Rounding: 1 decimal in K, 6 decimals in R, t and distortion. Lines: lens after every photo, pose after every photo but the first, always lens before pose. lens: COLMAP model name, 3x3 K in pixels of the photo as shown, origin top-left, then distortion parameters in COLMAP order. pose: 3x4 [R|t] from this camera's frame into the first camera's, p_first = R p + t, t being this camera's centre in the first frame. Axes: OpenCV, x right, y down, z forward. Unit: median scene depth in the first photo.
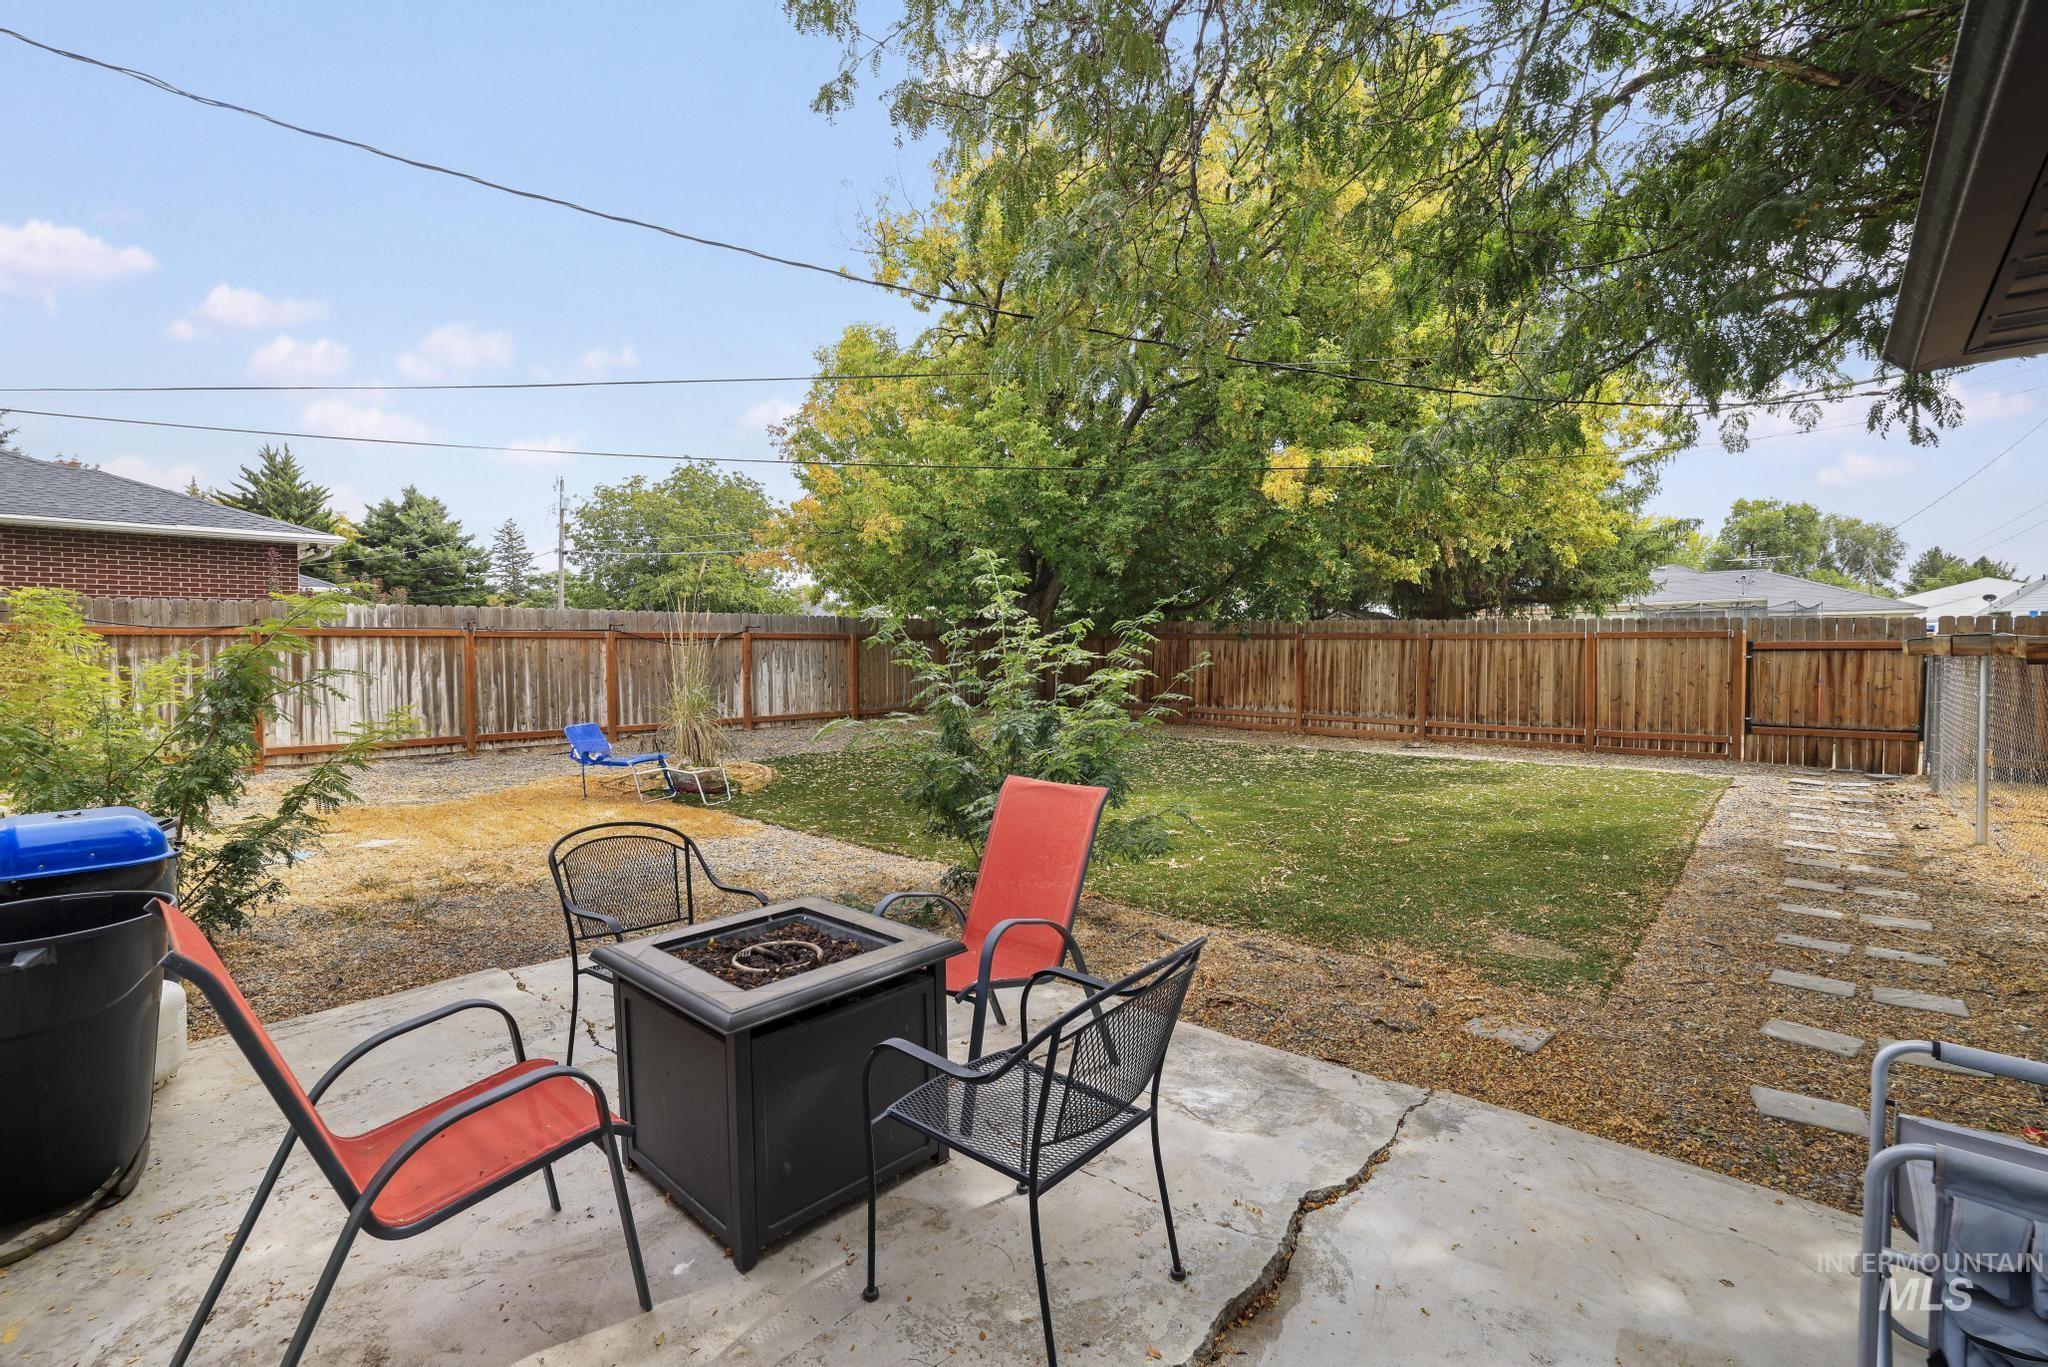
lens RADIAL K [[912.5, 0, 998.6], [0, 912.5, 684.6], [0, 0, 1]] dist [-0.052271, 0.021254]
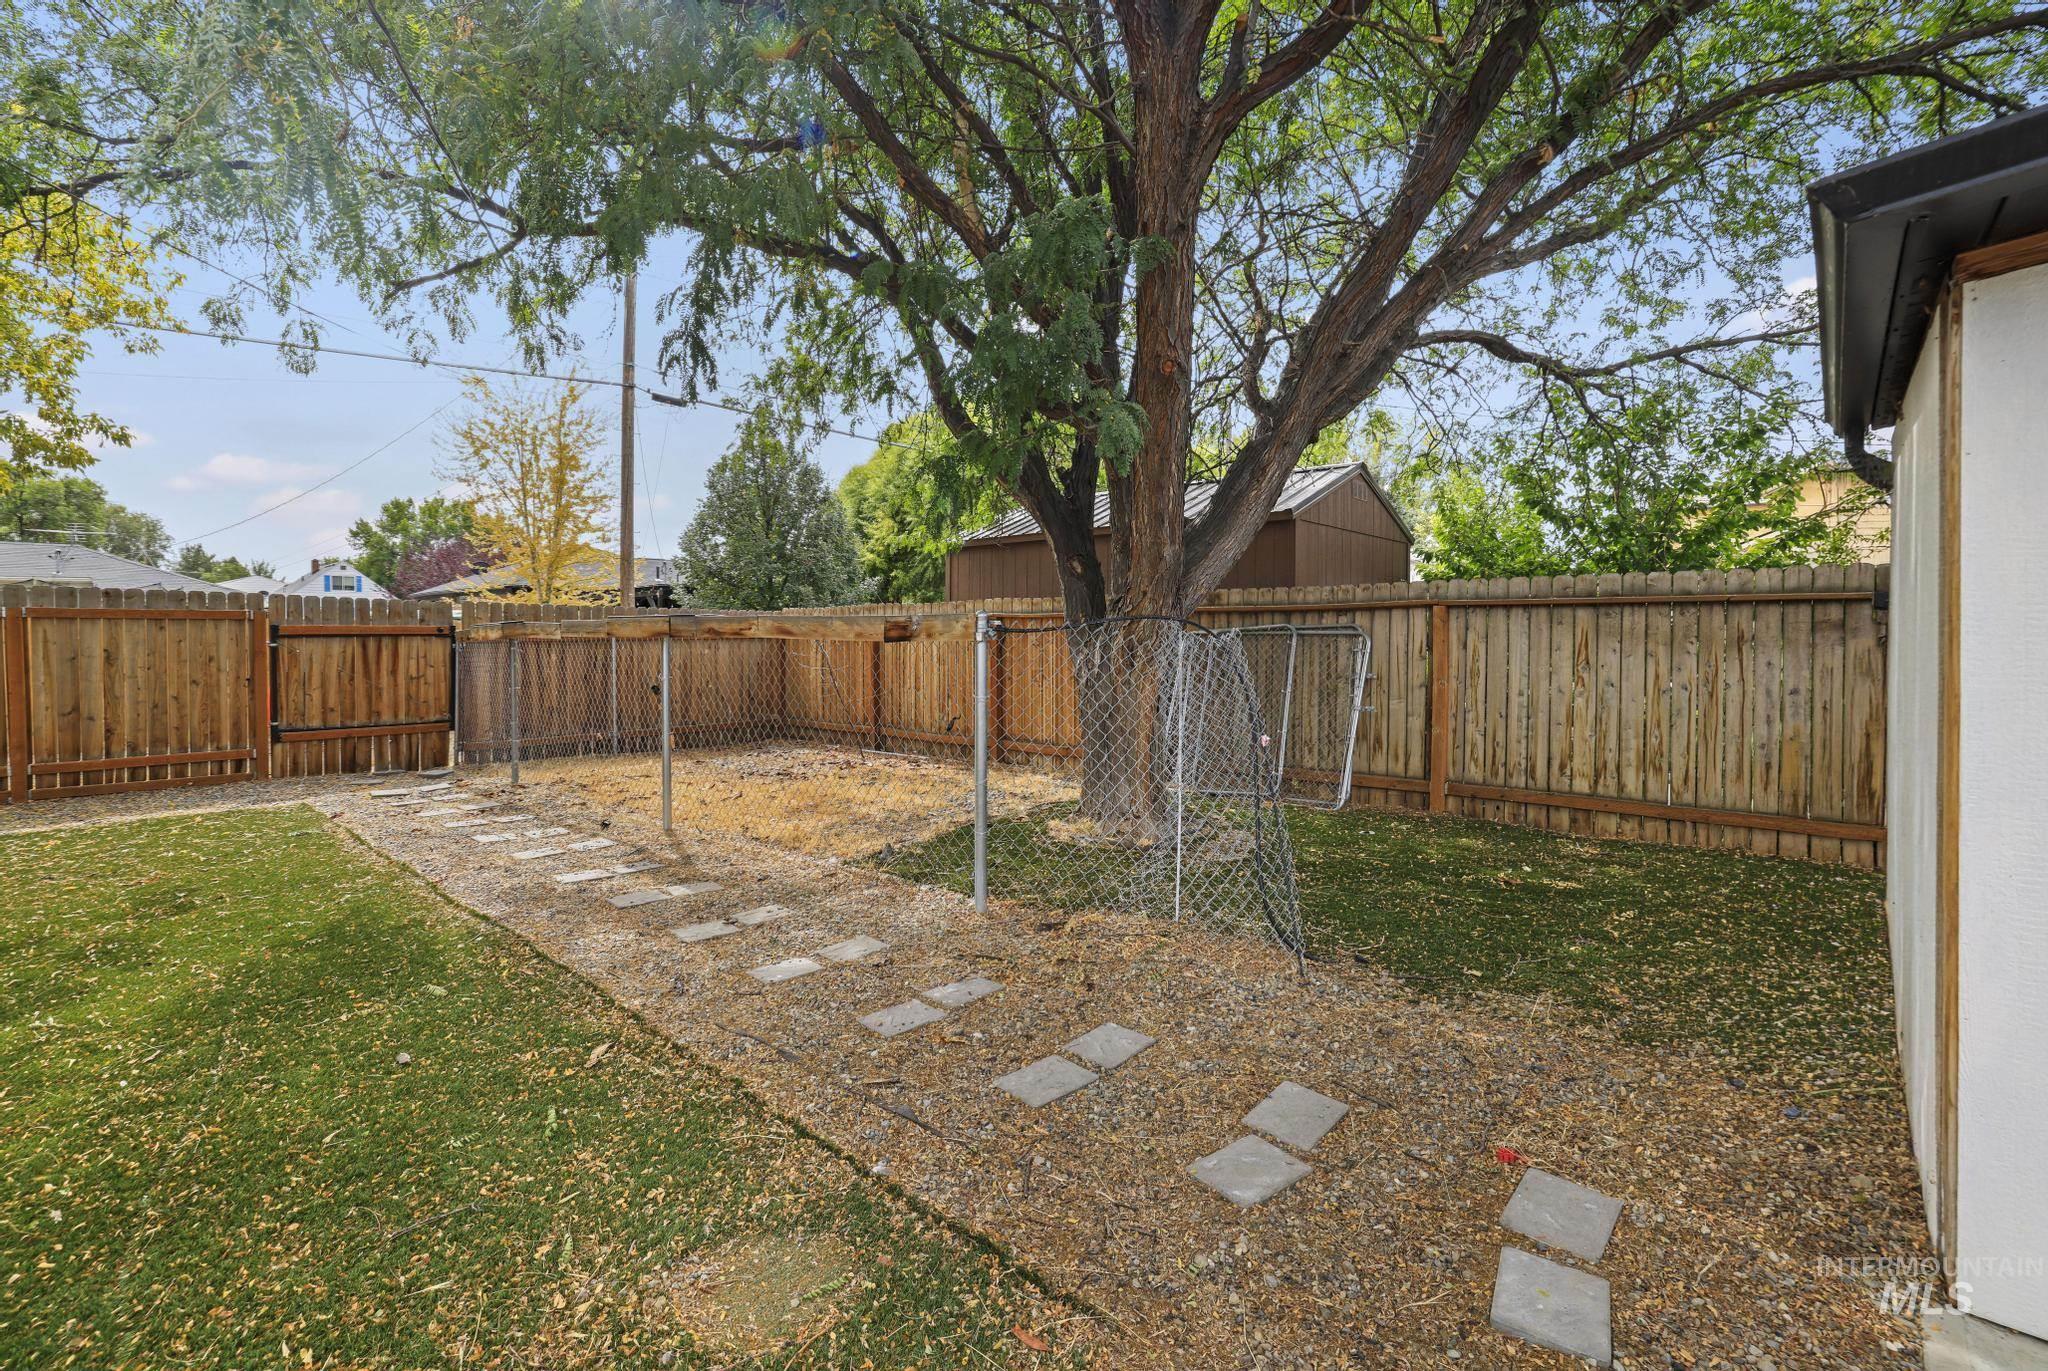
lens RADIAL K [[912.5, 0, 998.6], [0, 912.5, 686.6], [0, 0, 1]] dist [-0.052271, 0.021254]
pose [[0.008819, -0.051407, 0.998639, 0.068147], [0.040961, 0.997858, 0.051005, -0.008302], [-0.999122, 0.040456, 0.010906, 0.353670]]
